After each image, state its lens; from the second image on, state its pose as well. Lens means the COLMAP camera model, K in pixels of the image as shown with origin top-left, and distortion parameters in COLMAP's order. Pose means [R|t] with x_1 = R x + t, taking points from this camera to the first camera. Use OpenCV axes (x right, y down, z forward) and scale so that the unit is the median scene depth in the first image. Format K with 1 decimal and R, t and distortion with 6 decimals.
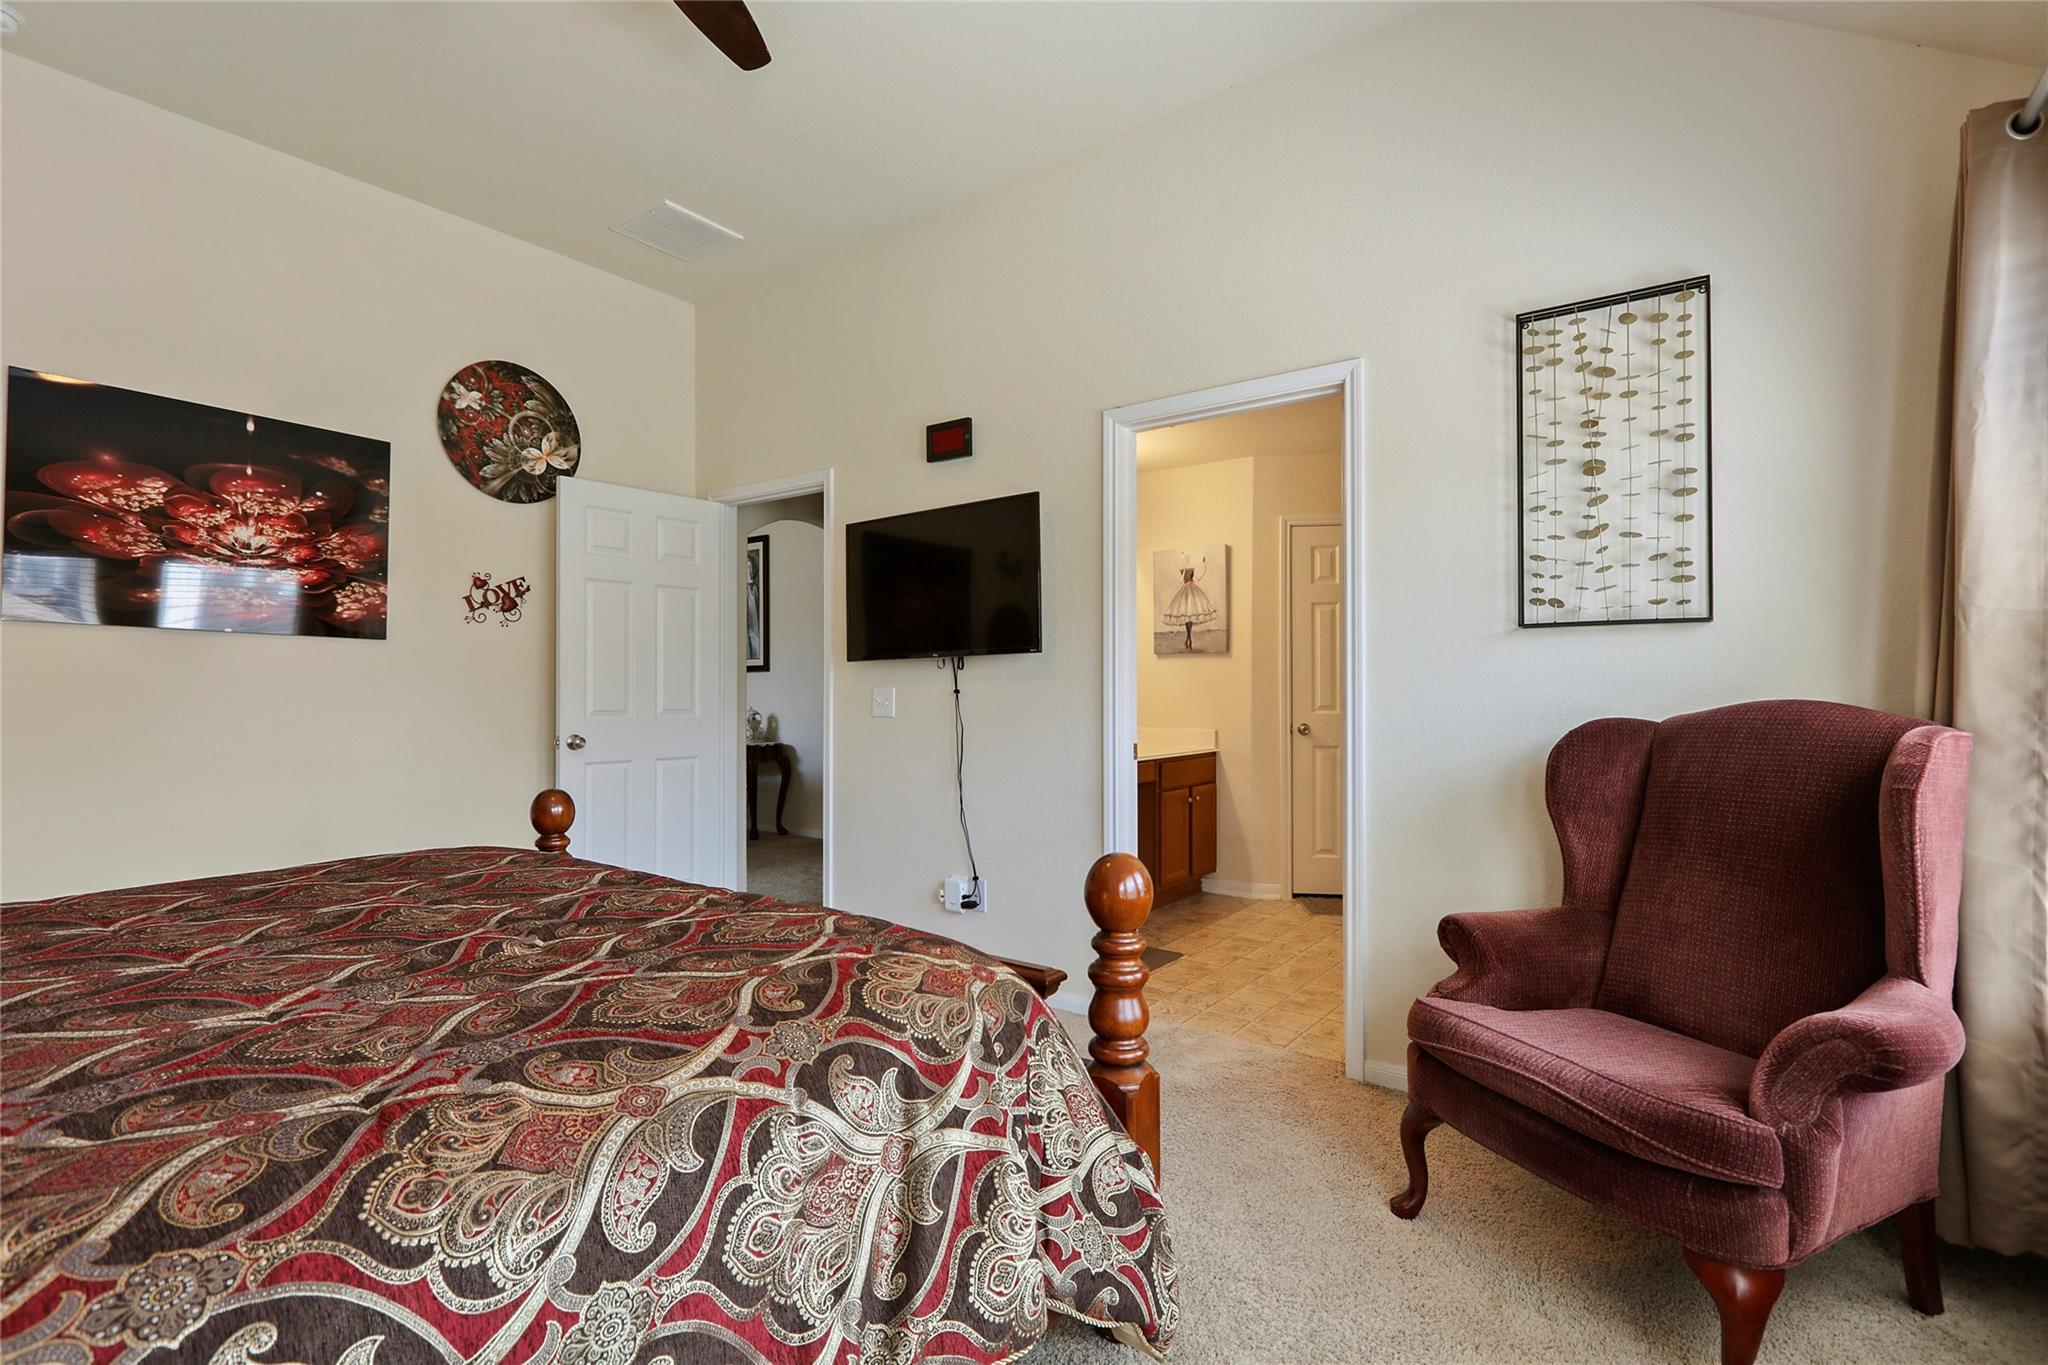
lens RADIAL K [[950.7, 0, 1023.0], [0, 950.7, 683.6], [0, 0, 1]] dist [-0.000576, -0.000321]
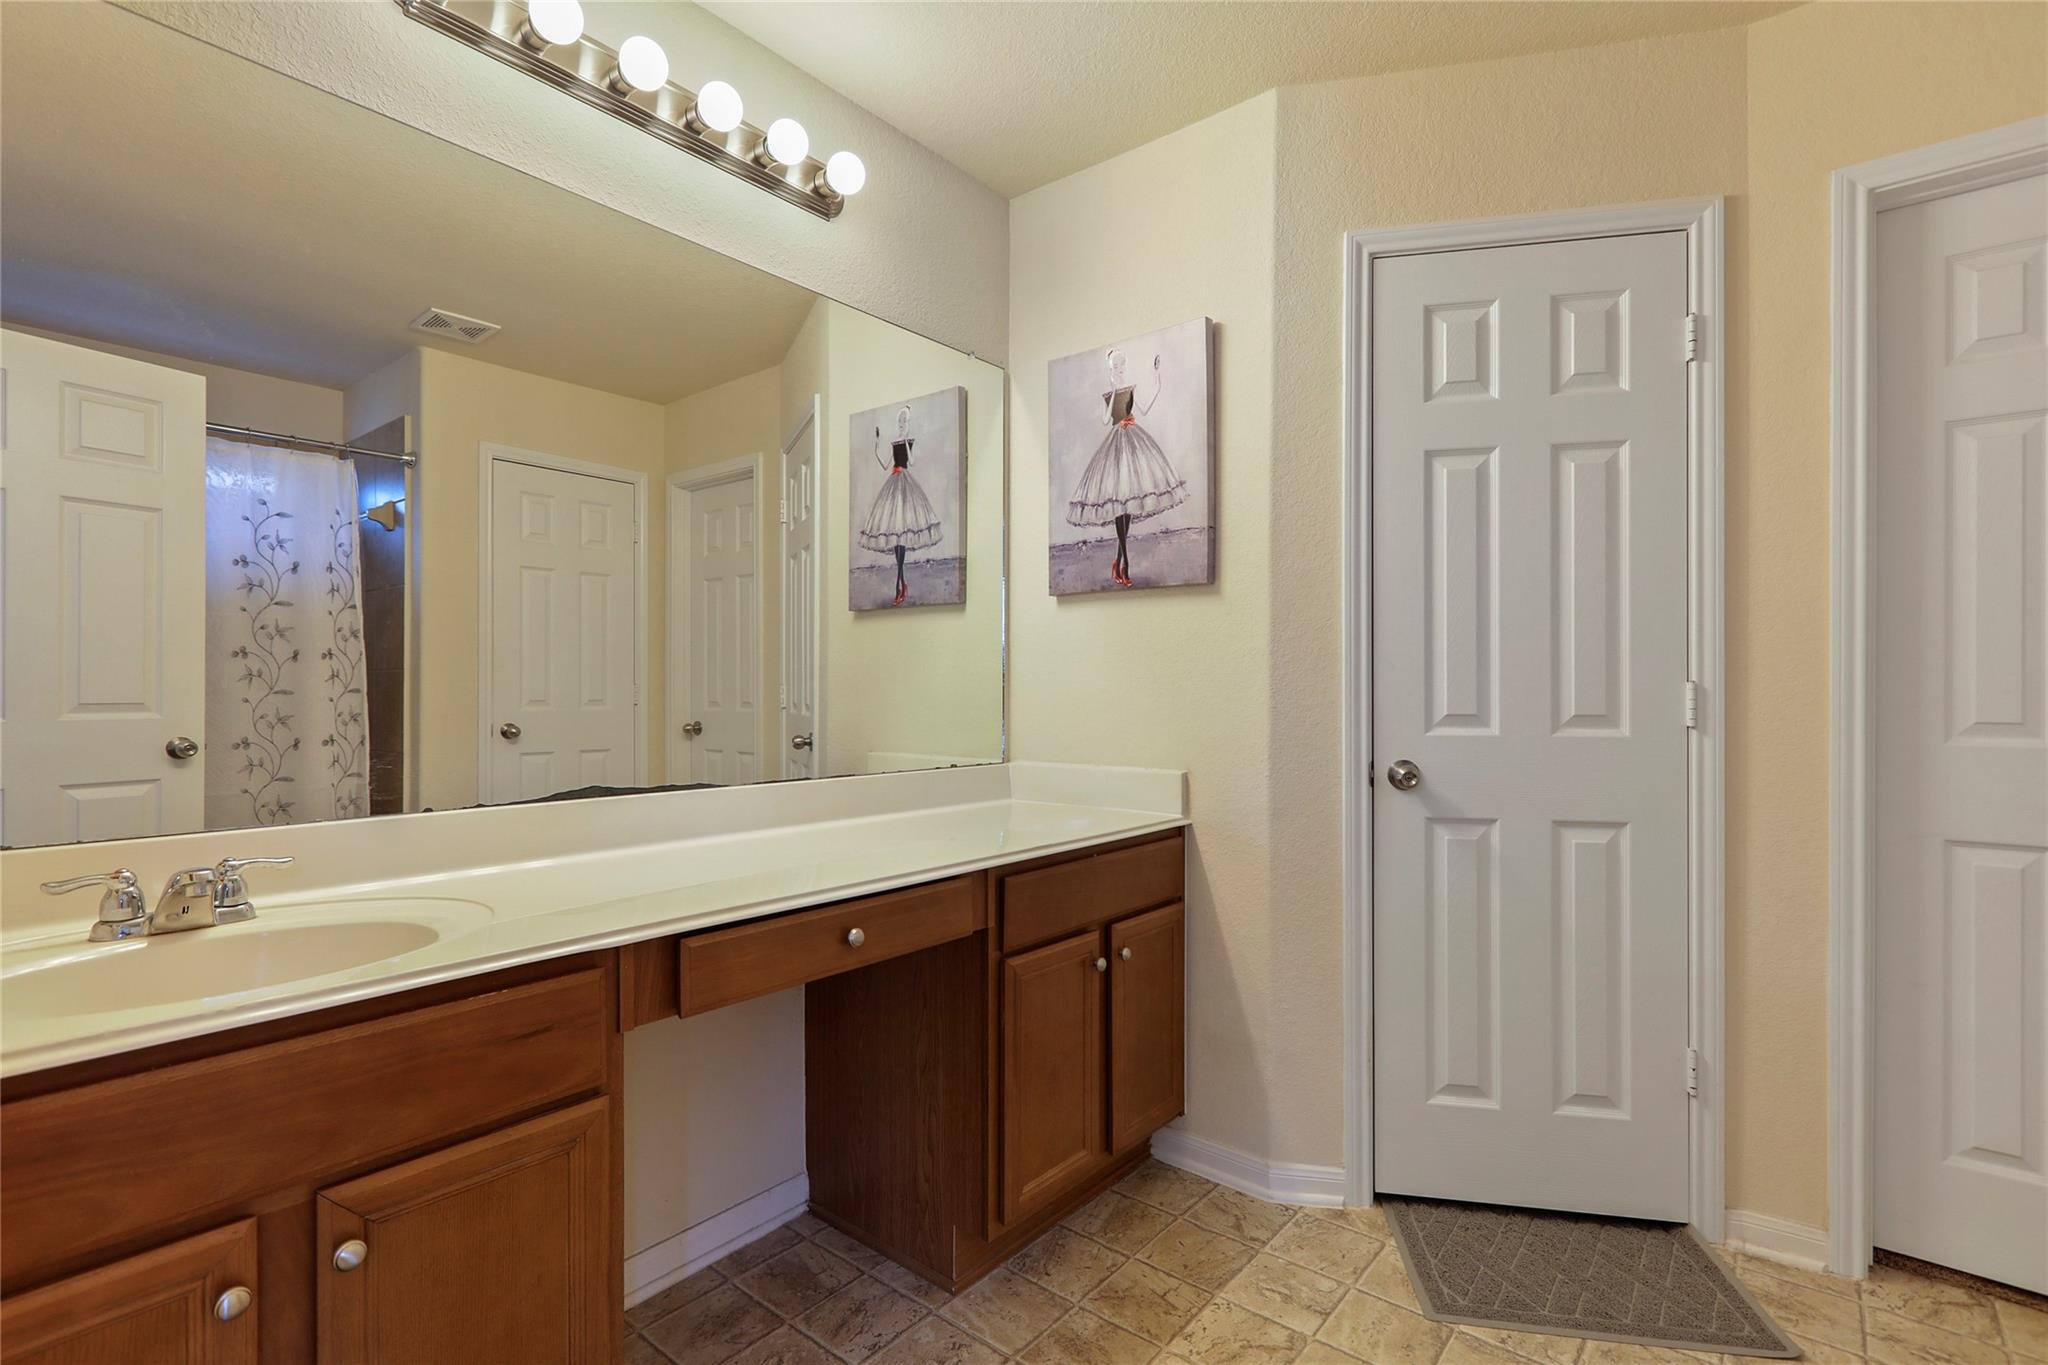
lens RADIAL K [[950.7, 0, 1024.5], [0, 950.7, 689.2], [0, 0, 1]] dist [-0.000576, -0.000321]
pose [[0.998593, 0.000419, -0.053030, 0.155630], [-0.000198, 0.999991, 0.004180, 0.010687], [0.053032, -0.004163, 0.998584, 0.584668]]
